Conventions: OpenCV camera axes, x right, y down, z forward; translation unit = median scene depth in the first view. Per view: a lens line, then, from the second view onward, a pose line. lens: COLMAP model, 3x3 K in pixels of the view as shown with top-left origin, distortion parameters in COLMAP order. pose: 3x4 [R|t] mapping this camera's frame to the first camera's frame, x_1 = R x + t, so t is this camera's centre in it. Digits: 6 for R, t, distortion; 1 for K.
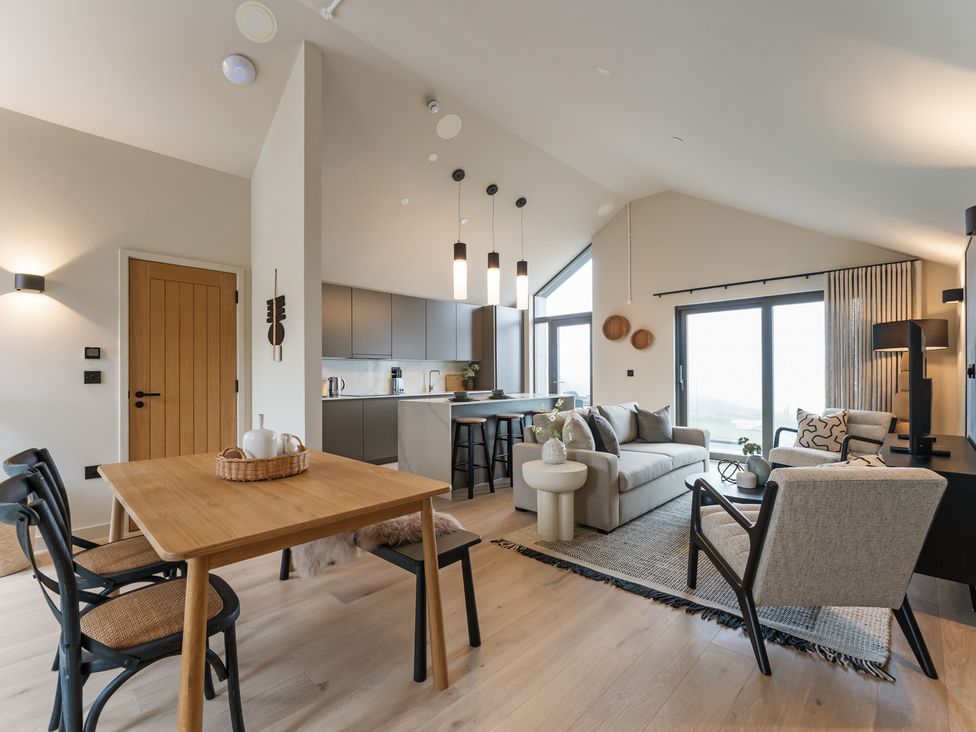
lens RADIAL K [[448.7, 0, 486.9], [0, 448.7, 369.7], [0, 0, 1]] dist [0.000355, 0.000885]
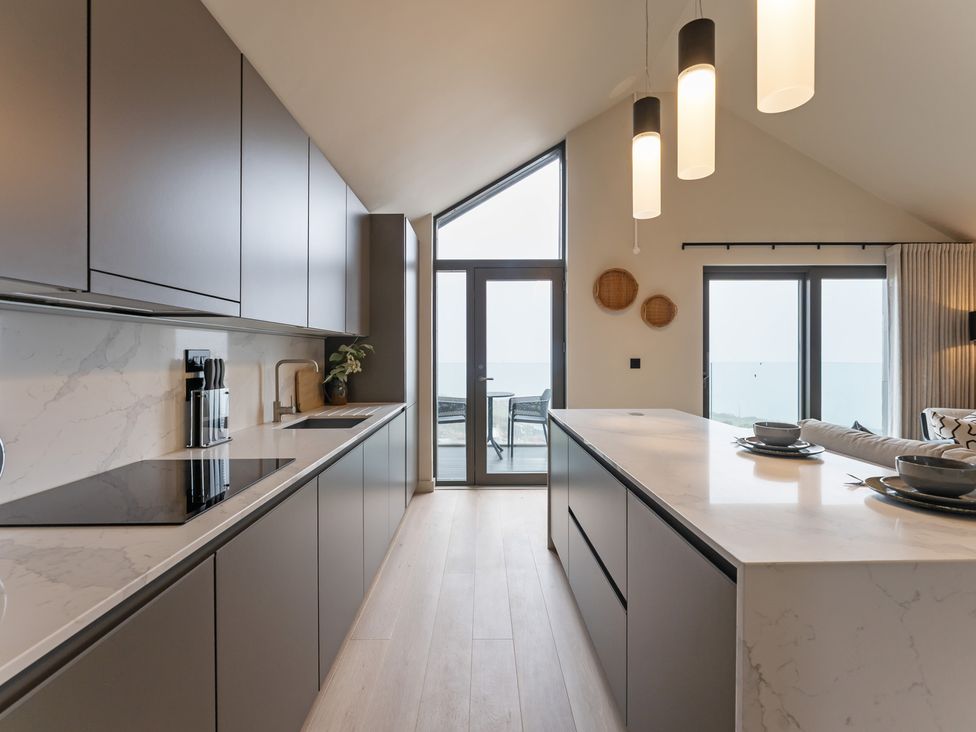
lens RADIAL K [[448.7, 0, 486.2], [0, 448.7, 360.8], [0, 0, 1]] dist [0.000355, 0.000885]
pose [[0.713298, -0.004684, 0.700845, -0.544700], [-0.008845, 0.999838, 0.015684, -0.008695], [-0.700805, -0.017386, 0.713141, 1.371280]]
